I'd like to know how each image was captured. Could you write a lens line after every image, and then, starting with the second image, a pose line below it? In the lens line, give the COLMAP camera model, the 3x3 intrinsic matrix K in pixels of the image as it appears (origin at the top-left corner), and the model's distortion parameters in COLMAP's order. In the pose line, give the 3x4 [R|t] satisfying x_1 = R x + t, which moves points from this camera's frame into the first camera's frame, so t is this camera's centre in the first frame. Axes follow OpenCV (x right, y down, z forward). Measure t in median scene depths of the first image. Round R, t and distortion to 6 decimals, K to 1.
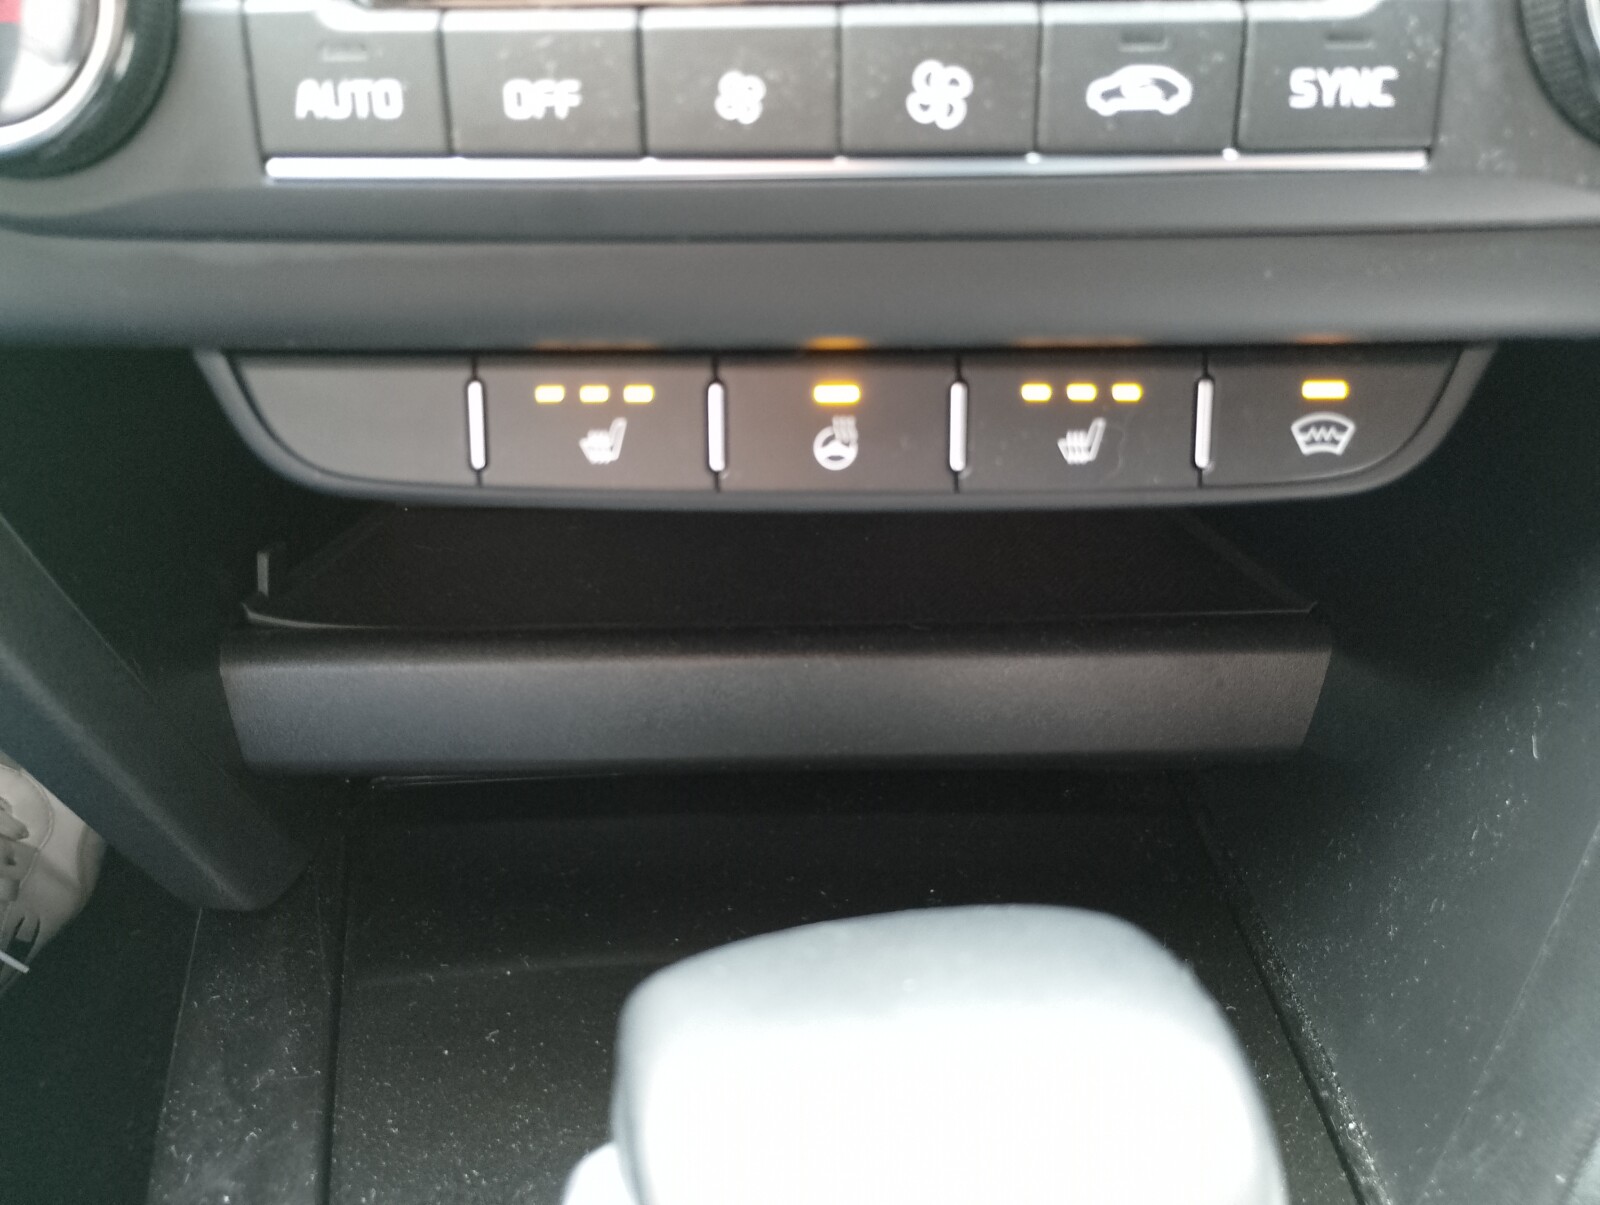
lens RADIAL K [[644.1, 0, 796.8], [0, 644.1, 599.8], [0, 0, 1]] dist [-0.006120, -0.000903]
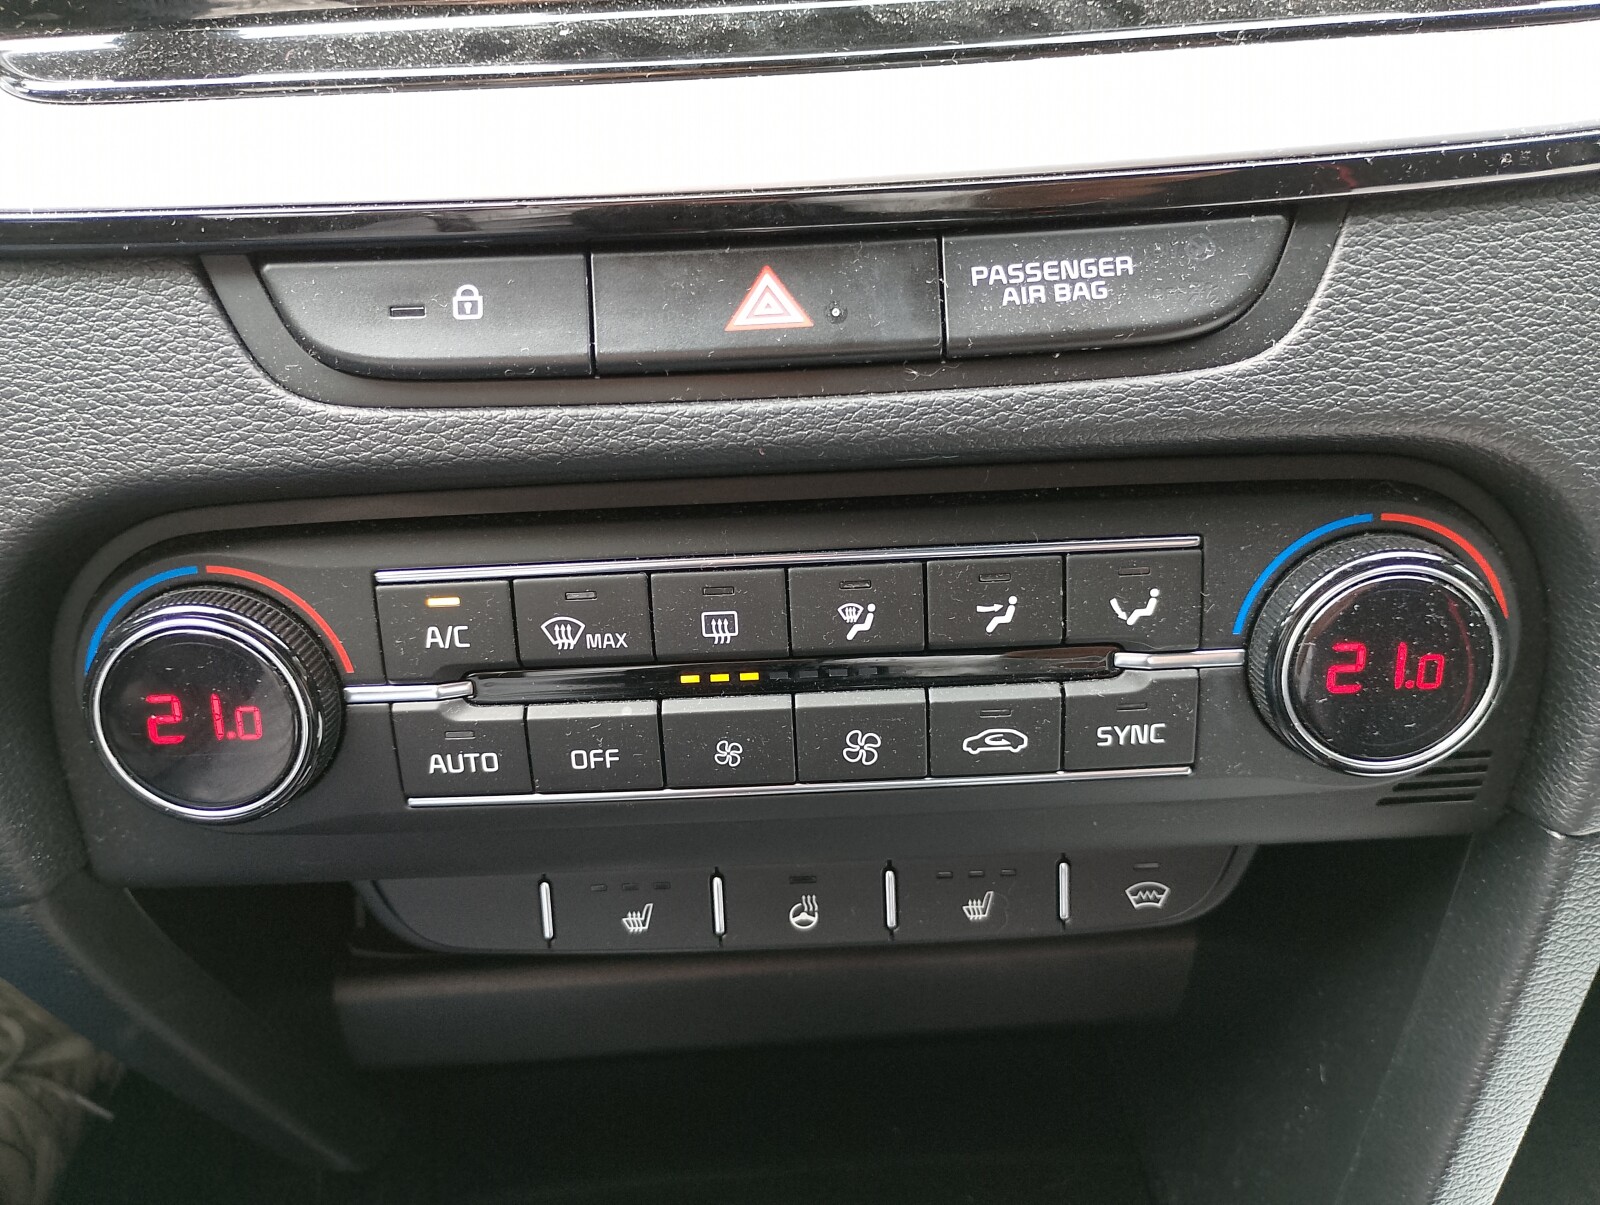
lens RADIAL K [[644.1, 0, 803.9], [0, 644.1, 605.1], [0, 0, 1]] dist [-0.006120, -0.000903]
pose [[0.999446, -0.030969, 0.012221, 0.067294], [0.030953, 0.999520, 0.001511, -0.959305], [-0.012262, -0.001132, 0.999924, -0.422382]]
